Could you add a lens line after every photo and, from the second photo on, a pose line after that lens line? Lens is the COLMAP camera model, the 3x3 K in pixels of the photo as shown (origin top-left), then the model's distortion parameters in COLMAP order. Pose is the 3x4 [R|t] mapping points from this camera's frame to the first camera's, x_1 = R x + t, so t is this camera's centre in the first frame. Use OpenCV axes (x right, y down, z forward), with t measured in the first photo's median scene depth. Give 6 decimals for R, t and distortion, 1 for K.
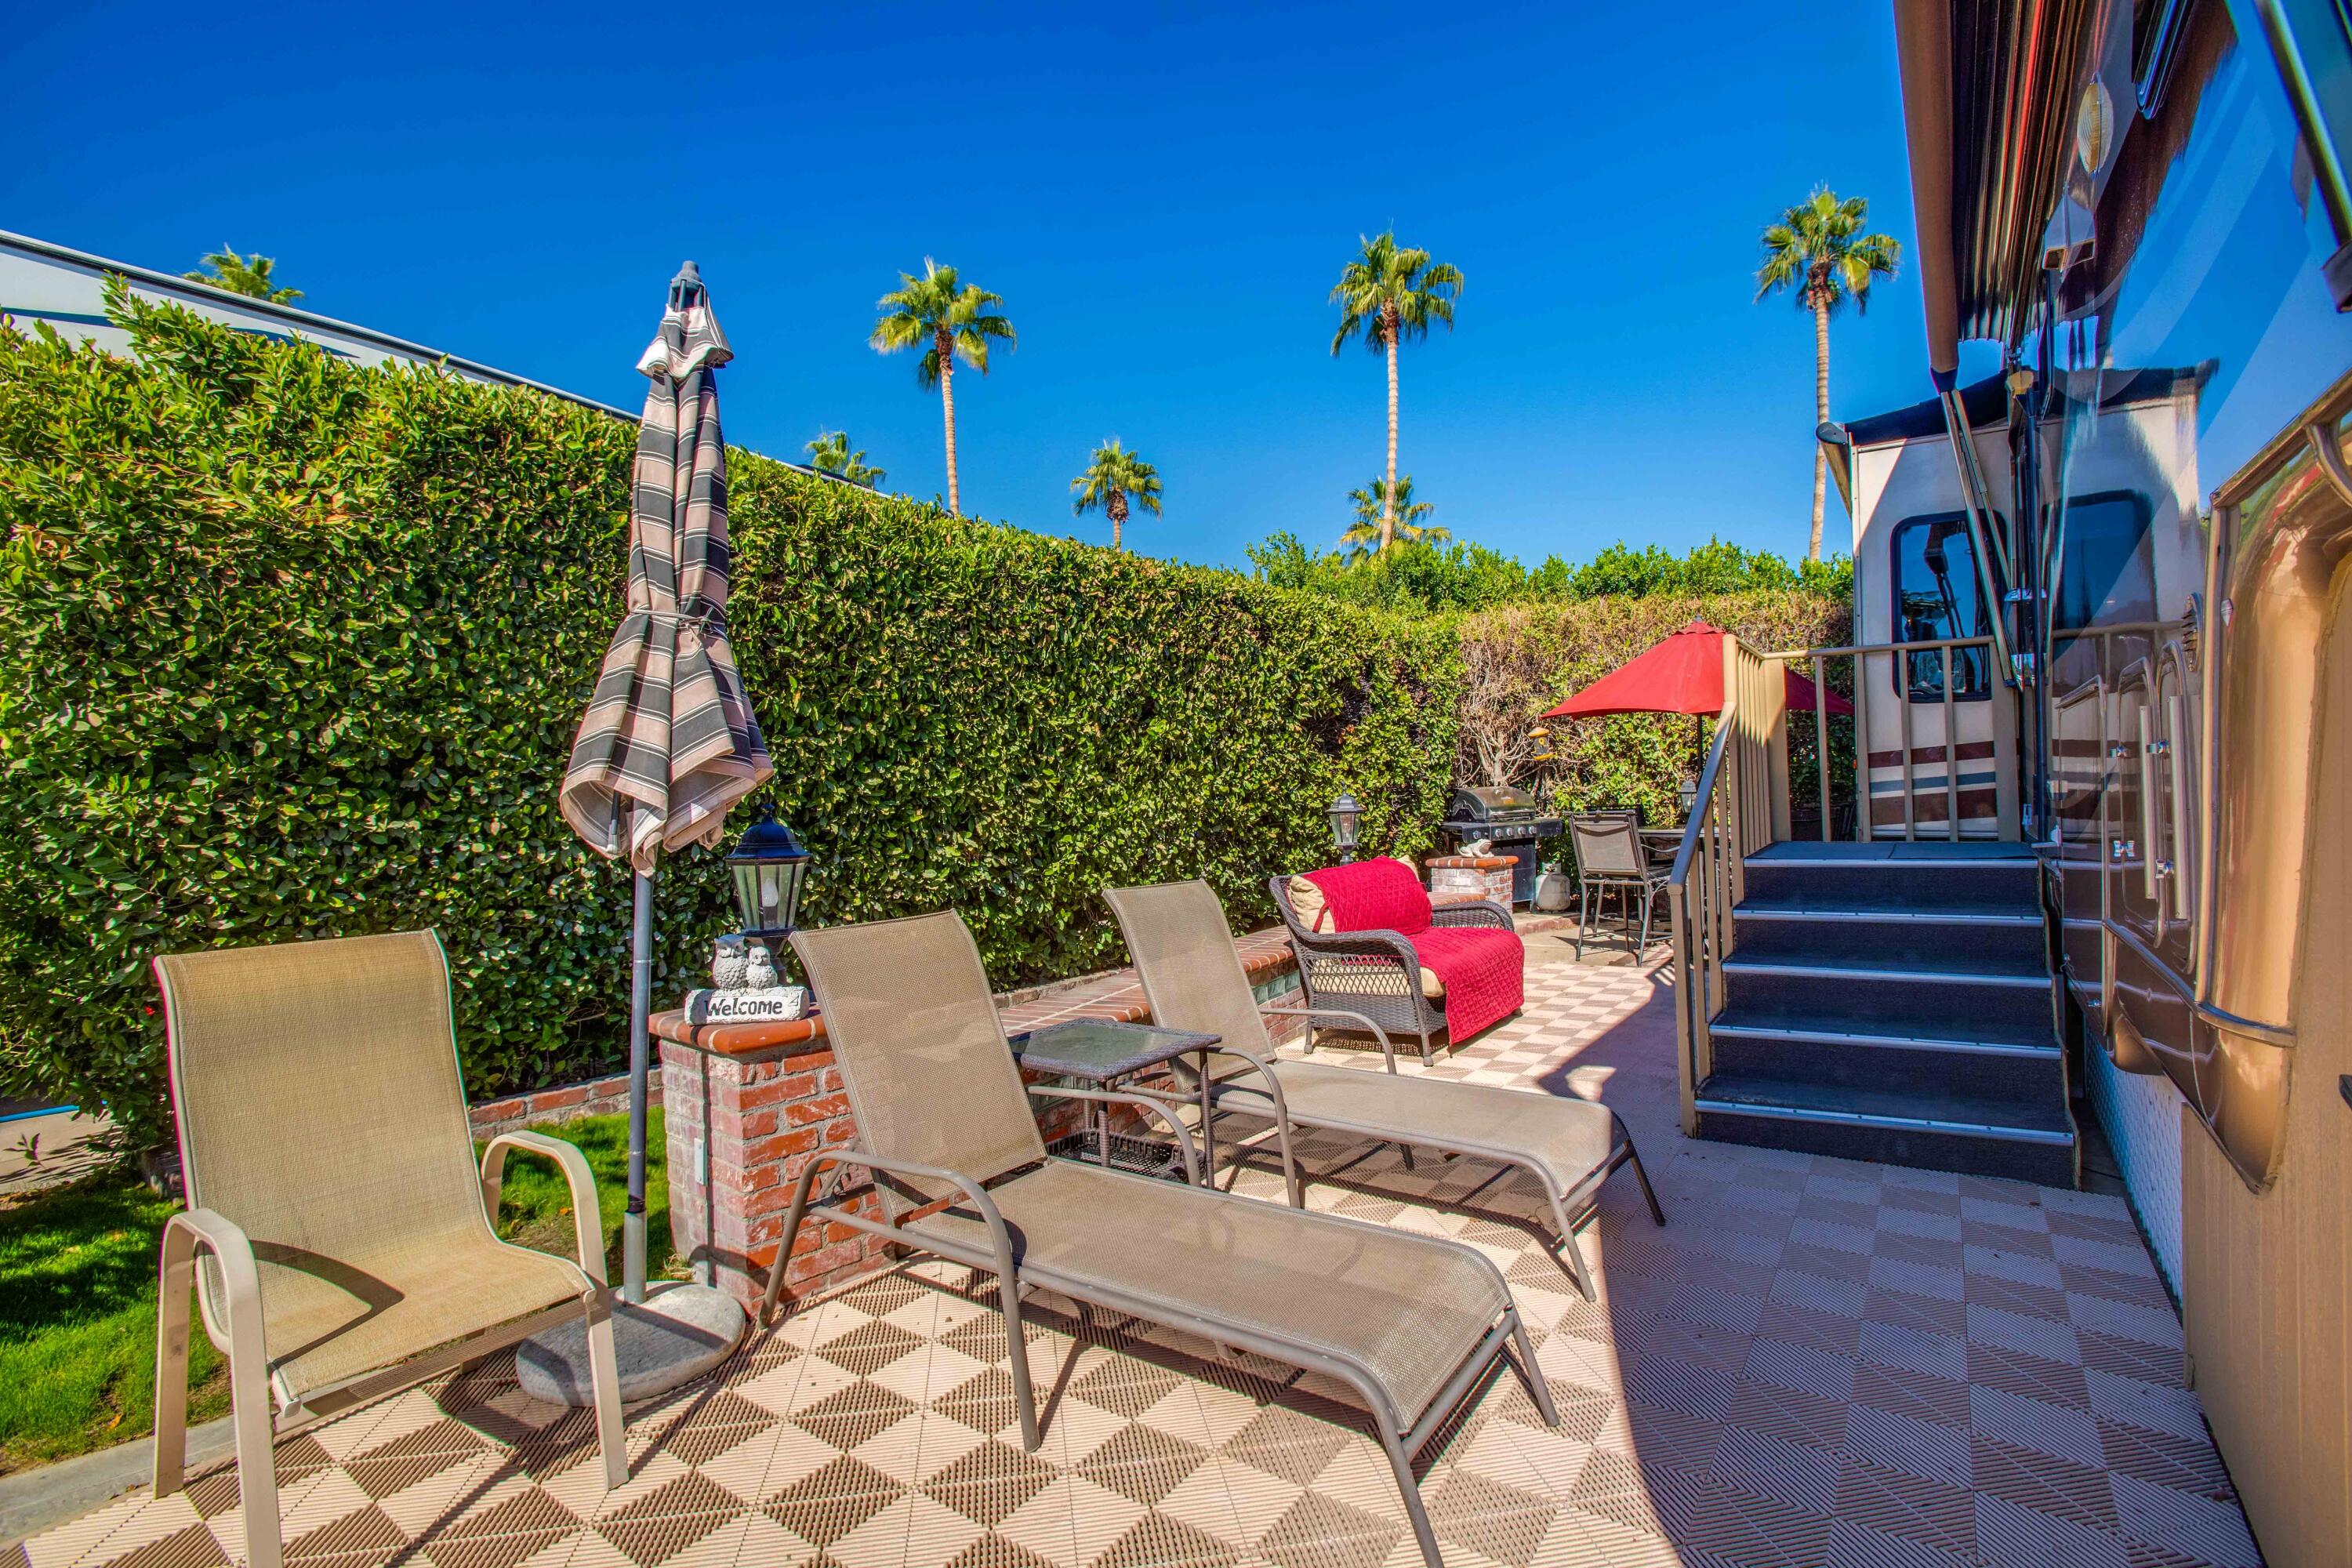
lens RADIAL K [[1093.2, 0, 1176.0], [0, 1093.2, 784.0], [0, 0, 1]] dist [-0.081310, 0.029551]
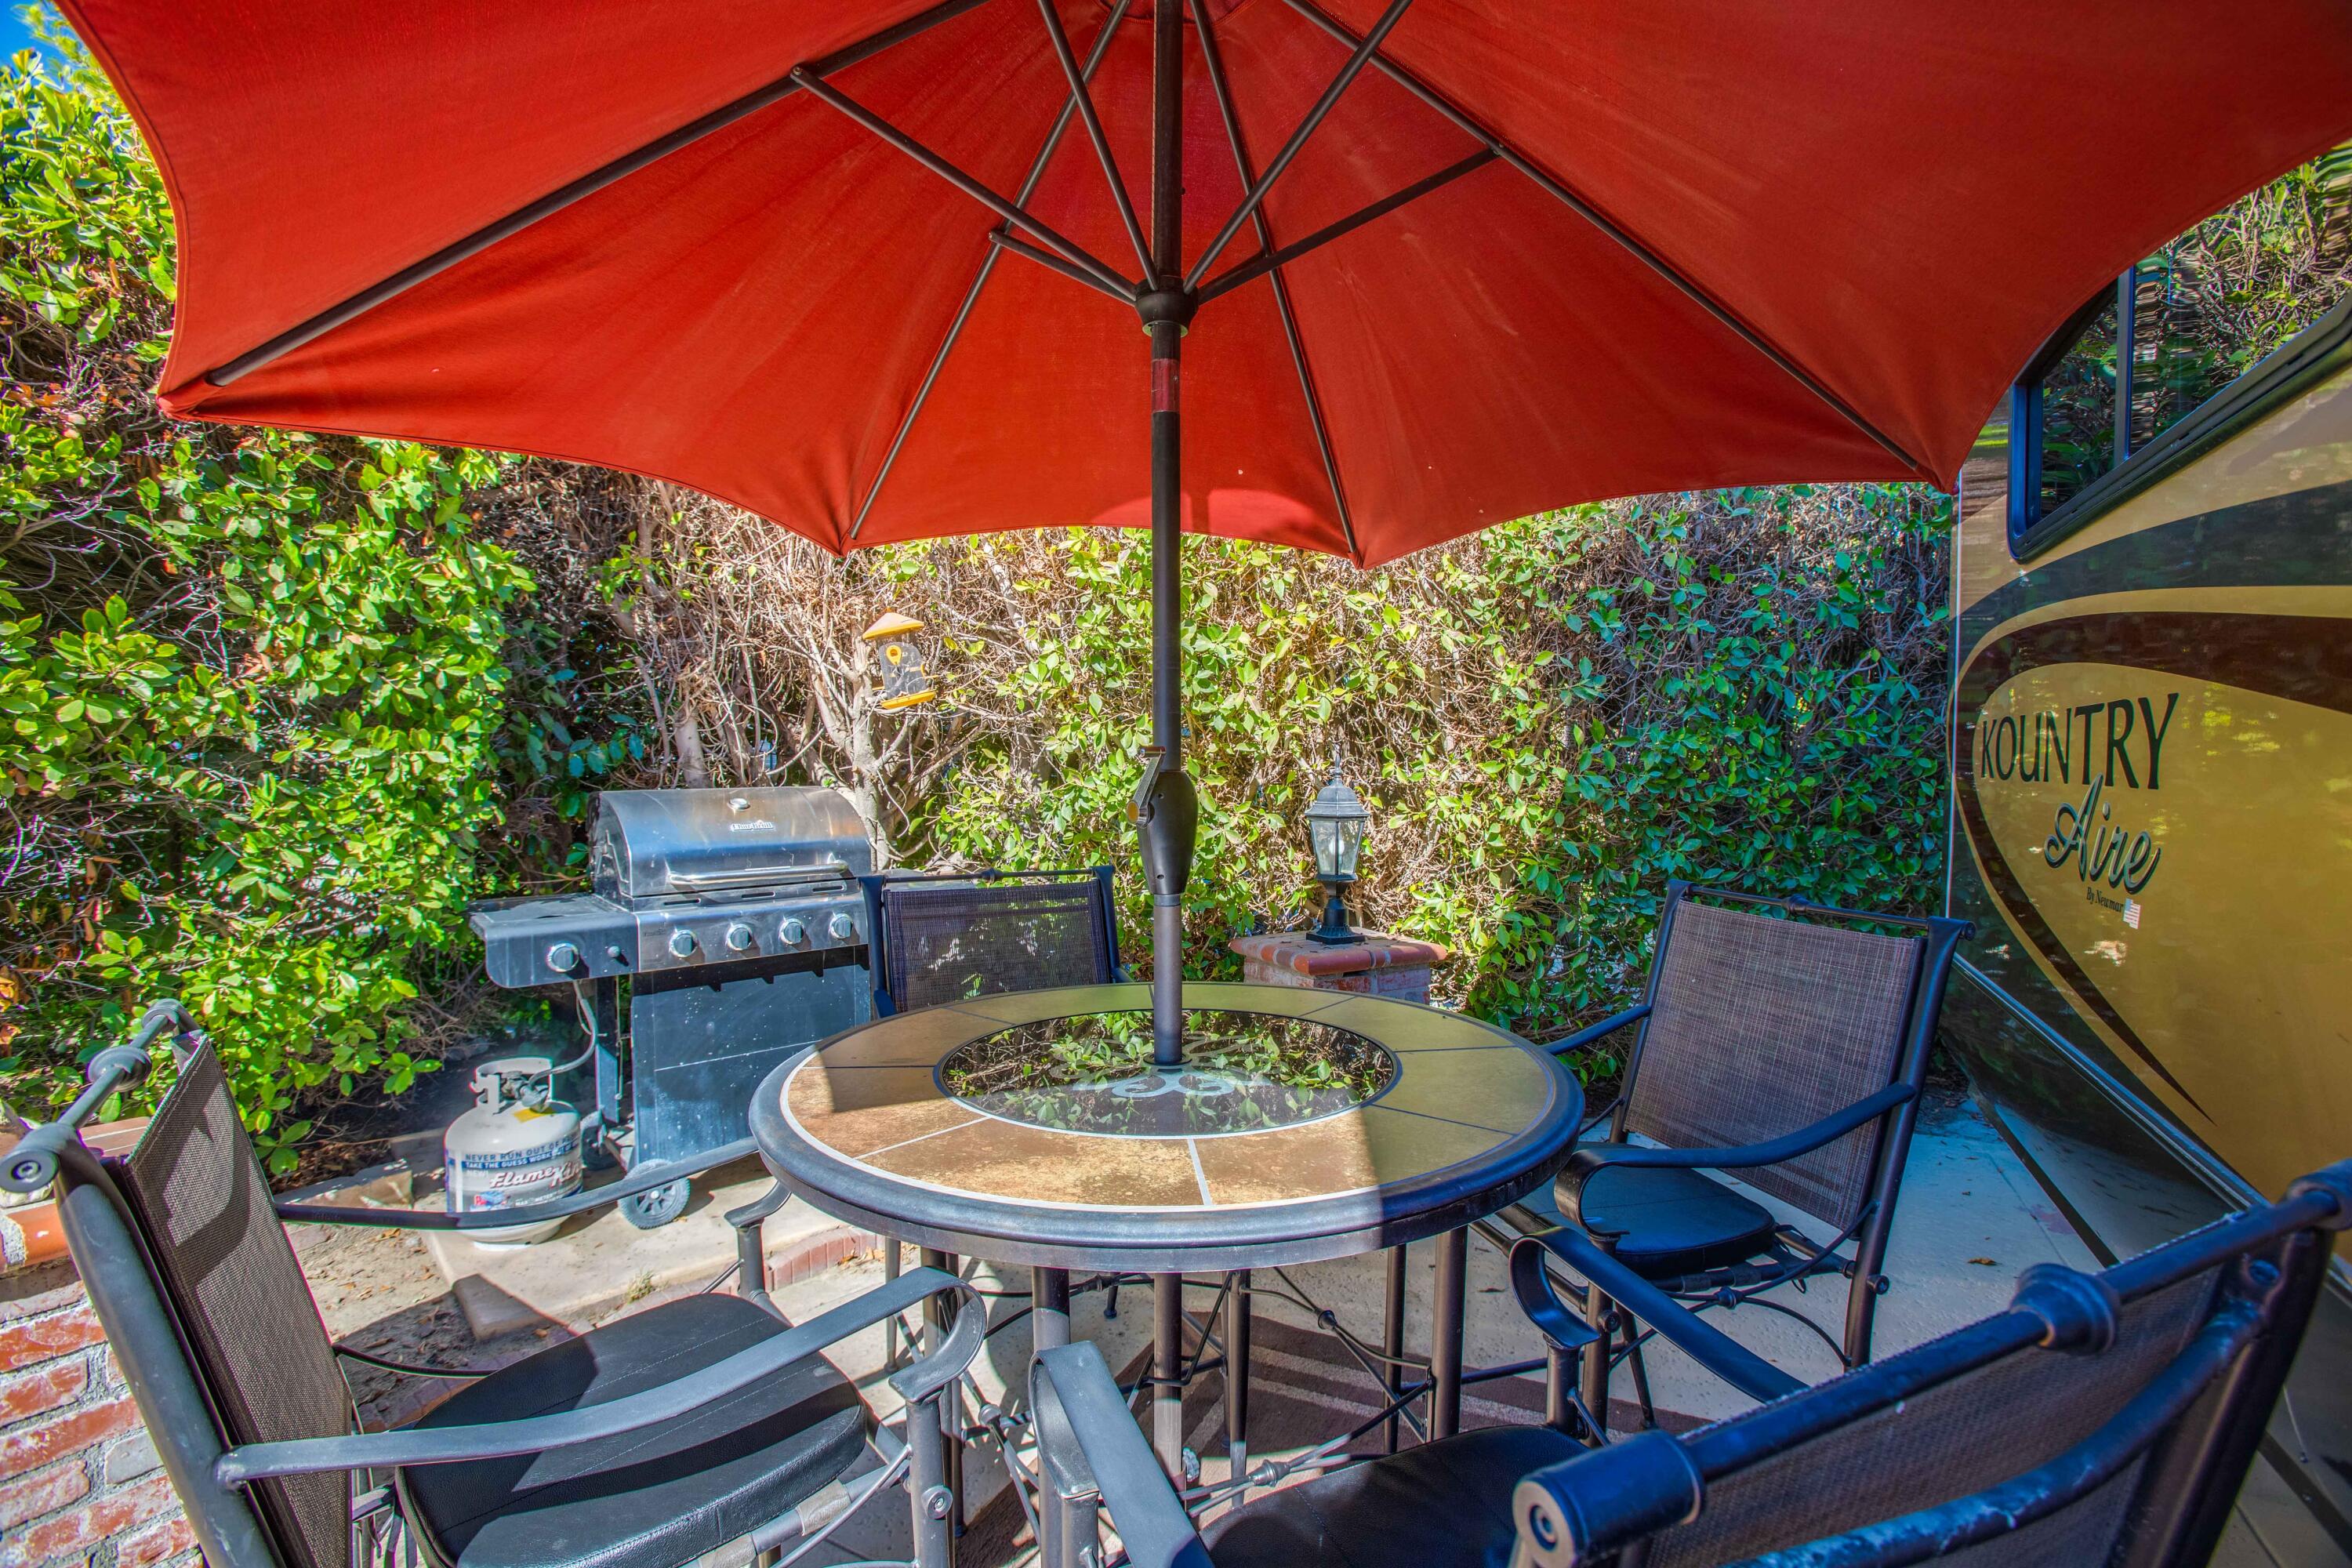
lens RADIAL K [[1069.8, 0, 1176.0], [0, 1069.8, 784.0], [0, 0, 1]] dist [-0.072750, 0.027280]
pose [[0.986452, 0.020722, 0.162737, 0.371463], [-0.023975, 0.999550, 0.018051, -0.007705], [-0.162290, -0.021708, 0.986504, 0.666991]]
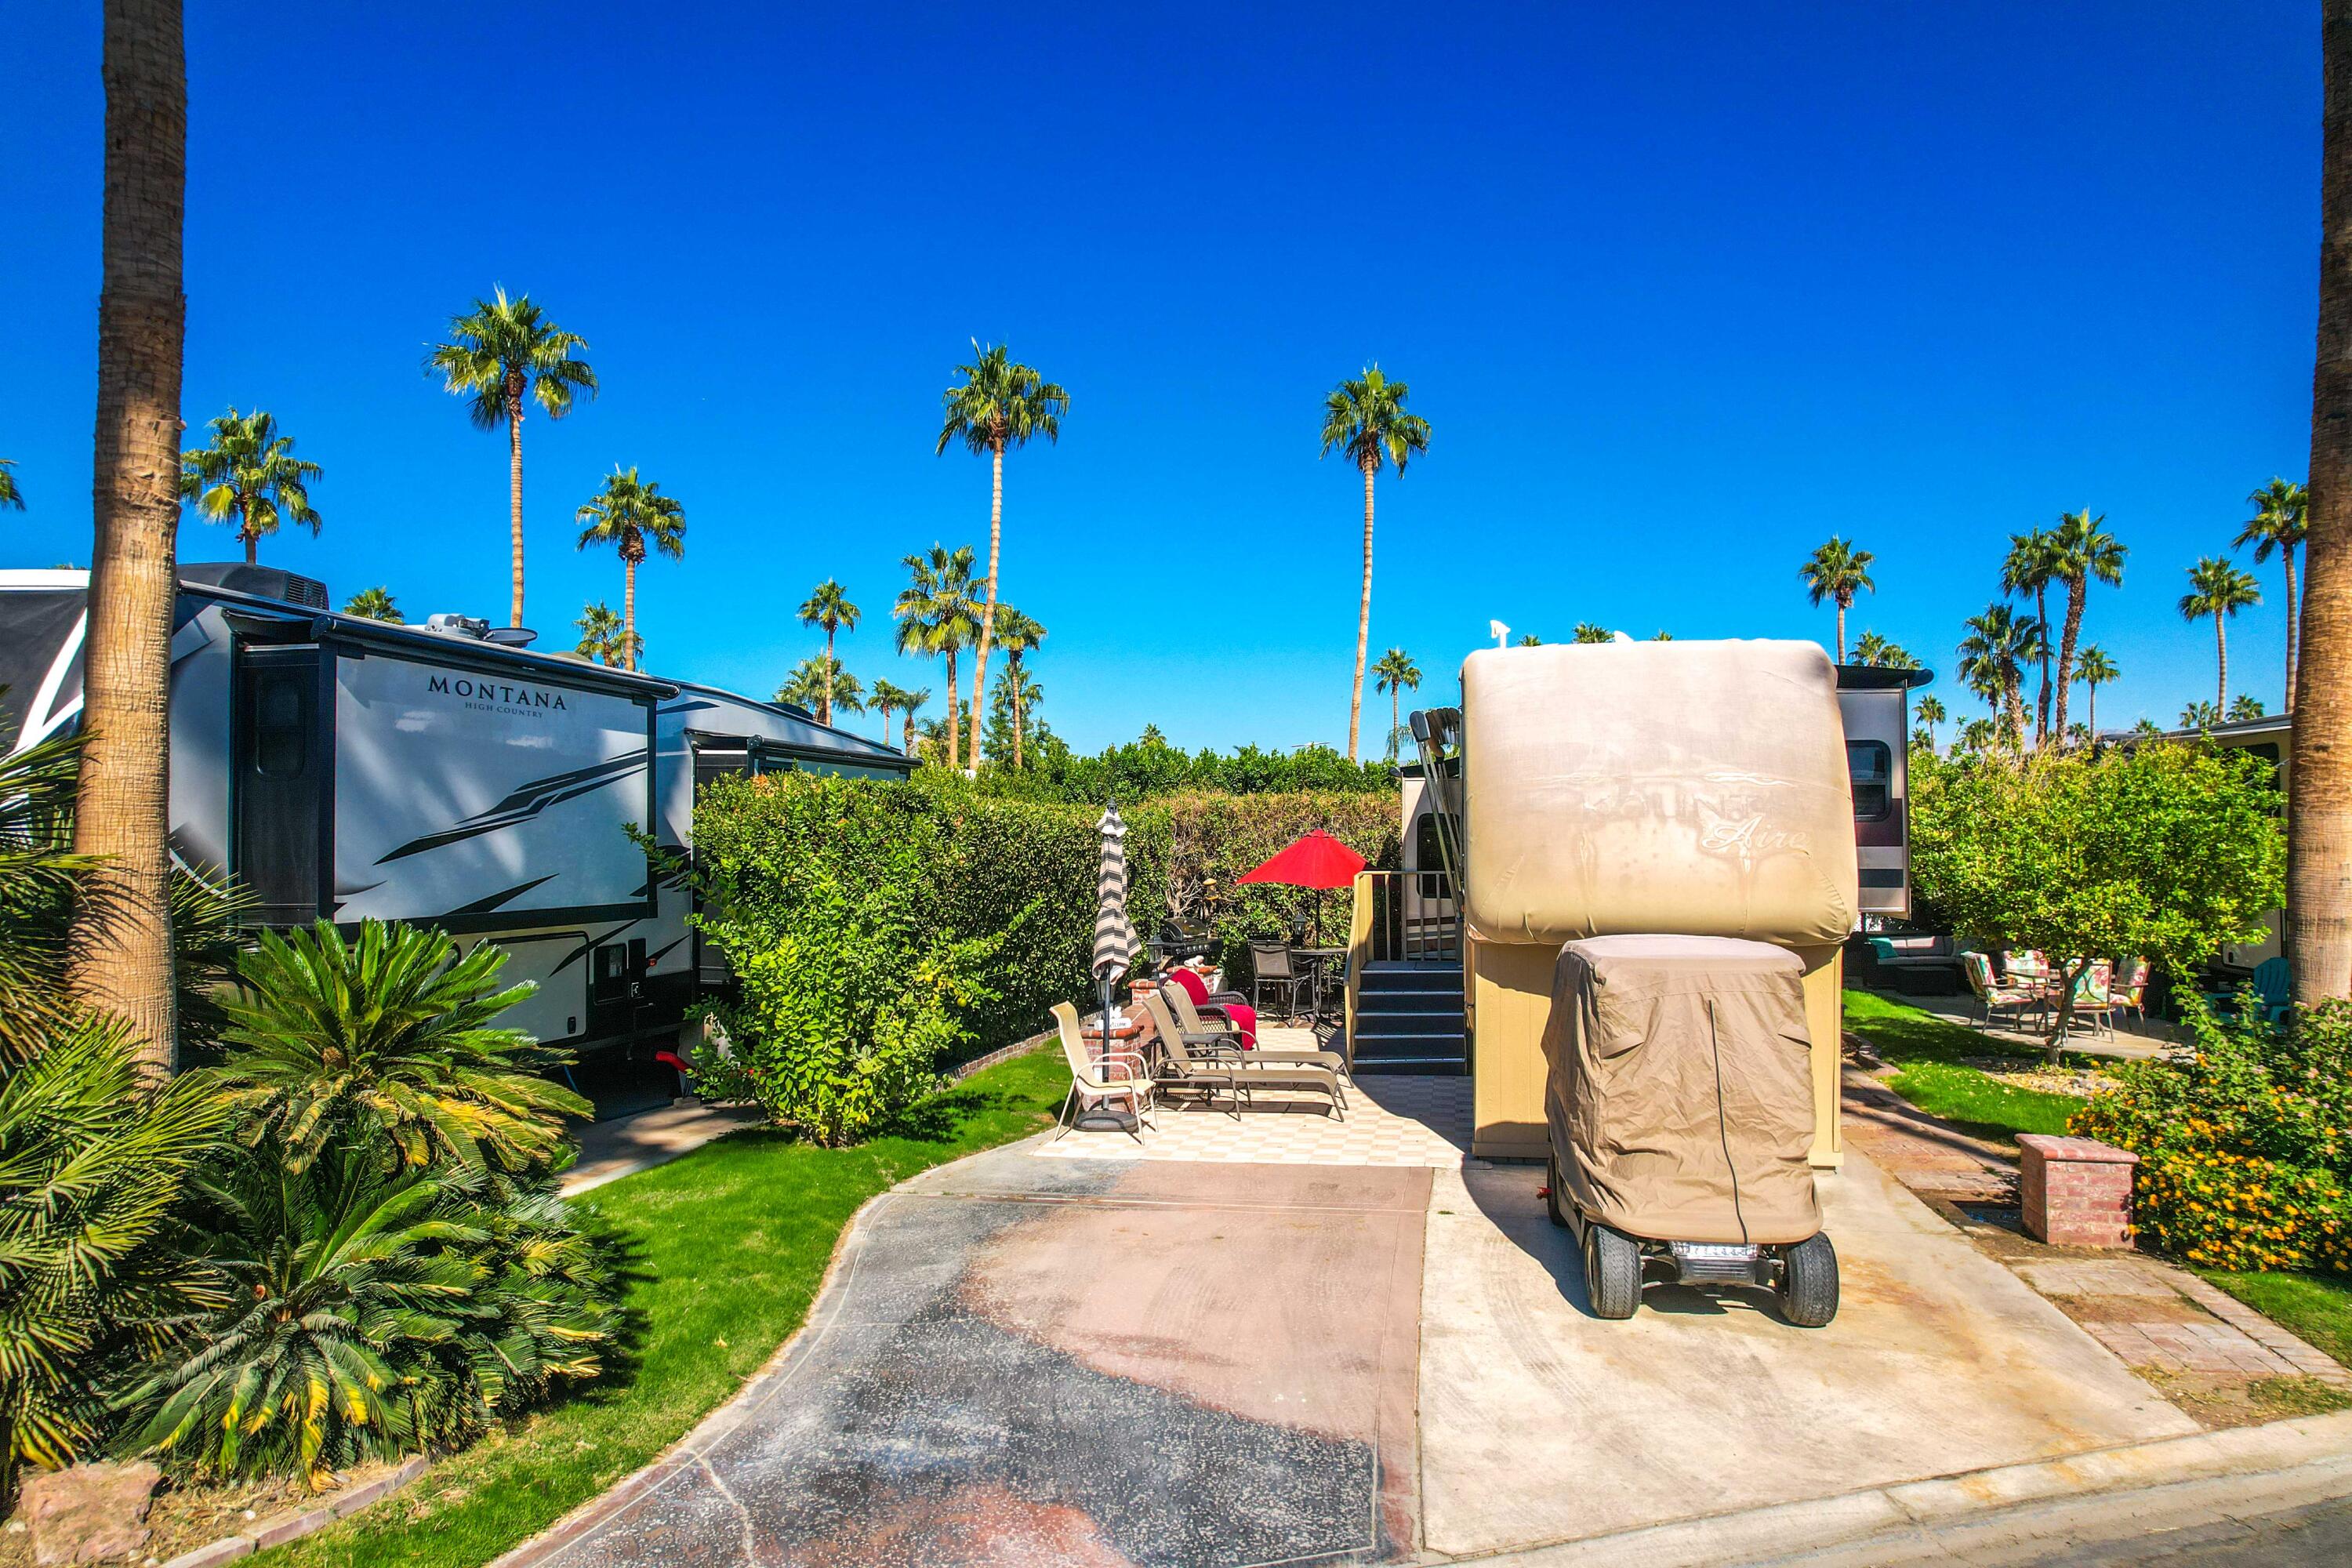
lens RADIAL K [[1504.0, 0, 1176.0], [0, 1504.0, 784.0], [0, 0, 1]] dist [-0.063682, 0.067023]
pose [[0.905512, 0.036830, 0.422719, -0.602407], [-0.018902, 0.998738, -0.046527, -0.086027], [-0.423899, 0.034141, 0.905066, -0.884631]]
